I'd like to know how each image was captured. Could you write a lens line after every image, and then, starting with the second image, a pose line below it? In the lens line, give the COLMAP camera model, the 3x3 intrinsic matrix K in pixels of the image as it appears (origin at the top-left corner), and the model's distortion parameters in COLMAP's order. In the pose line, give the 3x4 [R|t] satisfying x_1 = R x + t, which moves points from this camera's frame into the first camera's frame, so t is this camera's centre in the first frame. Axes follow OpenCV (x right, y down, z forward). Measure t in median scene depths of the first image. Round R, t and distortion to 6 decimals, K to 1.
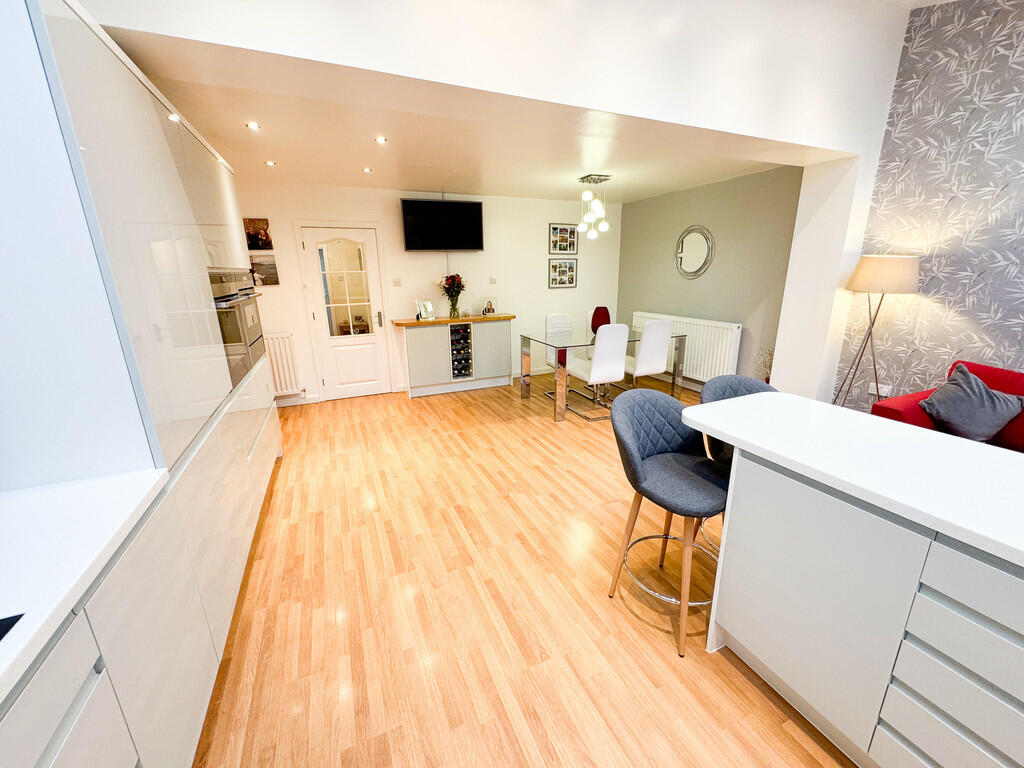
lens RADIAL K [[408.4, 0, 512.9], [0, 408.4, 386.1], [0, 0, 1]] dist [-0.002941, 0.000608]
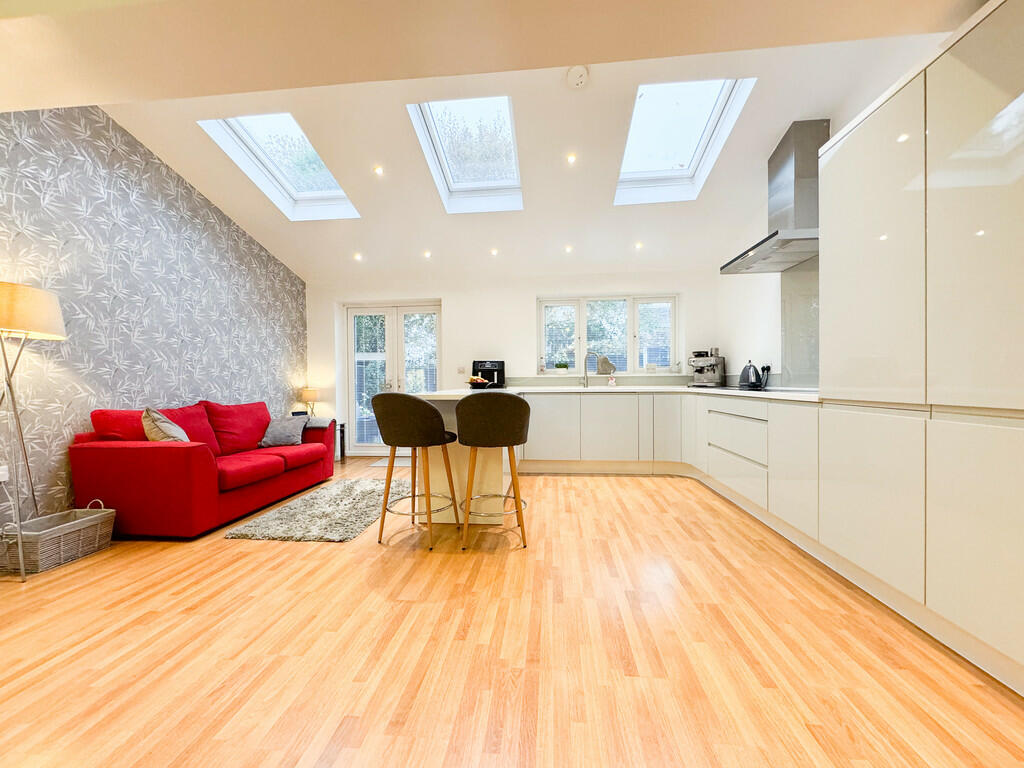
lens RADIAL K [[408.4, 0, 512.5], [0, 408.4, 385.0], [0, 0, 1]] dist [-0.002941, 0.000608]
pose [[-0.869111, 0.018231, 0.494281, -0.168684], [0.155327, 0.958827, 0.237750, -0.130789], [-0.469596, 0.283406, -0.836158, 0.880581]]
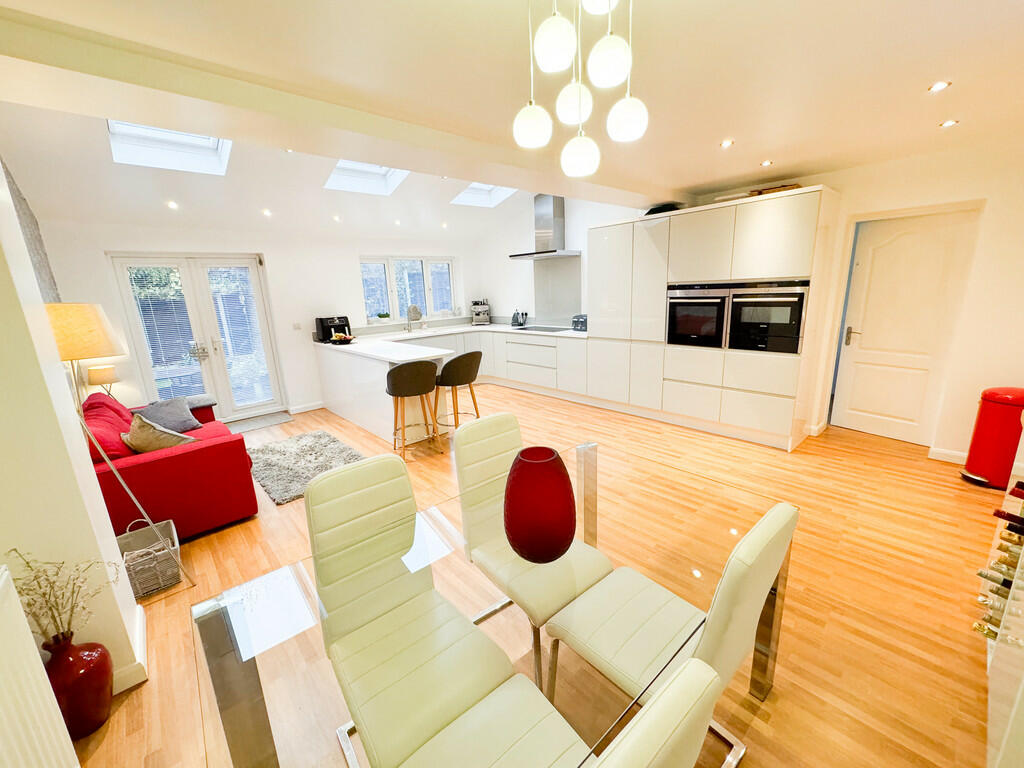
lens RADIAL K [[408.4, 0, 514.0], [0, 408.4, 383.8], [0, 0, 1]] dist [-0.002941, 0.000608]
pose [[-0.946695, 0.125931, -0.296497, 0.322797], [-0.032439, 0.878474, 0.476689, -0.376402], [0.320495, 0.460897, -0.827561, 1.268725]]
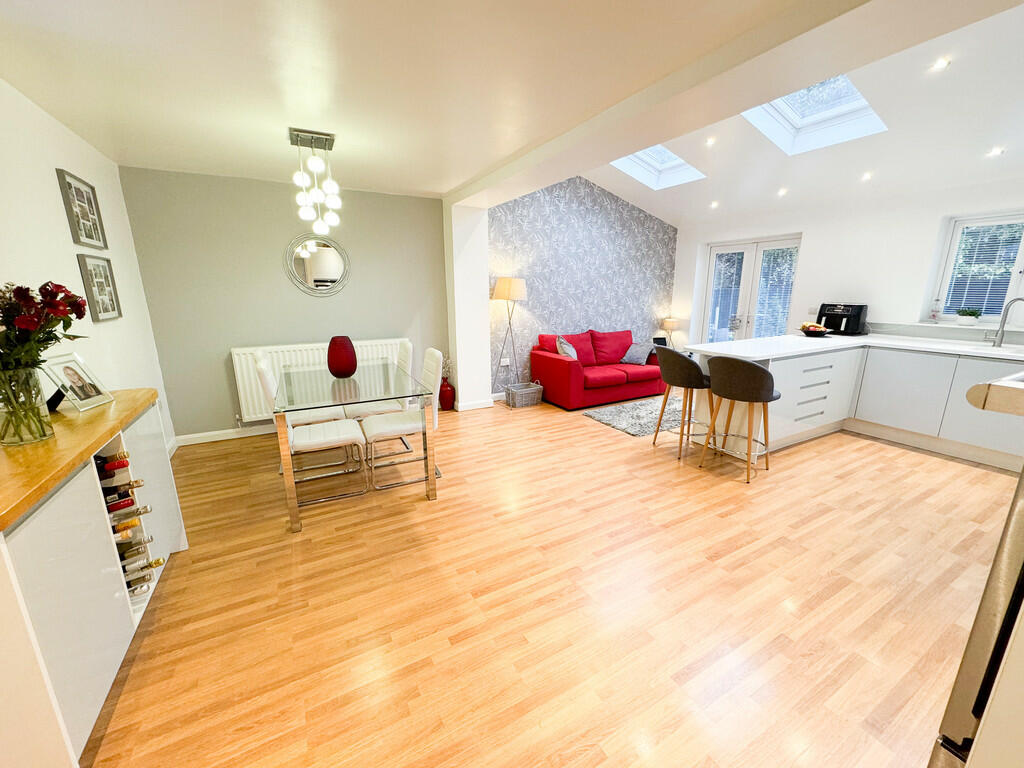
lens RADIAL K [[408.4, 0, 511.2], [0, 408.4, 385.4], [0, 0, 1]] dist [-0.002941, 0.000608]
pose [[-0.085092, -0.216801, 0.972500, -0.520122], [0.275172, 0.932966, 0.232064, -0.211324], [-0.957622, 0.287352, -0.019731, 0.816296]]
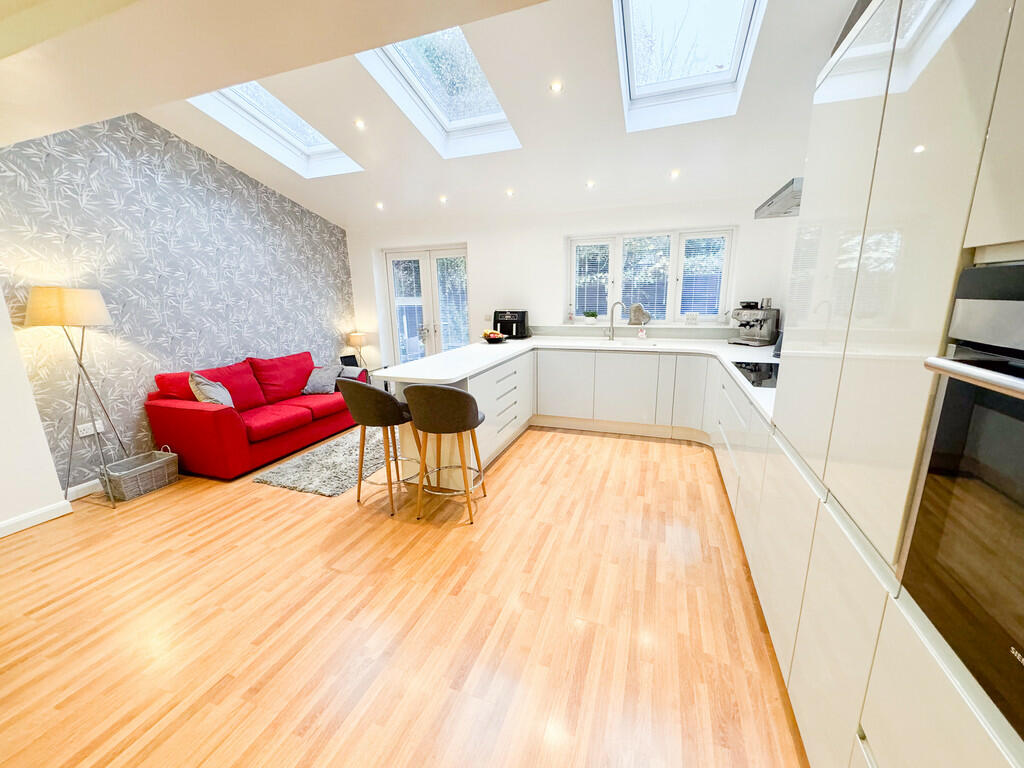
lens RADIAL K [[408.4, 0, 512.8], [0, 408.4, 385.0], [0, 0, 1]] dist [-0.002941, 0.000608]
pose [[-0.718667, -0.127351, 0.683593, -0.336922], [0.216567, 0.893197, 0.394078, -0.189320], [-0.660770, 0.431254, -0.614332, 0.701612]]
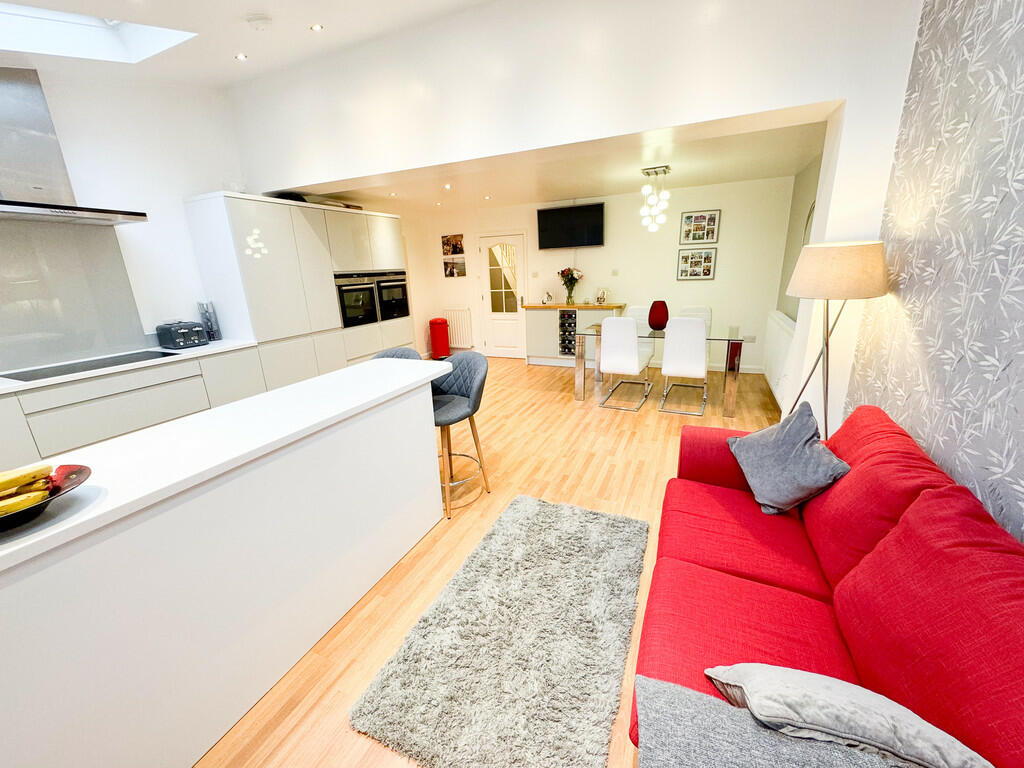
lens RADIAL K [[408.4, 0, 509.5], [0, 408.4, 385.9], [0, 0, 1]] dist [-0.002941, 0.000608]
pose [[0.658736, 0.201043, -0.725016, 0.779215], [-0.177492, 0.977964, 0.109919, -0.041872], [0.731138, 0.056277, 0.679904, 0.091807]]
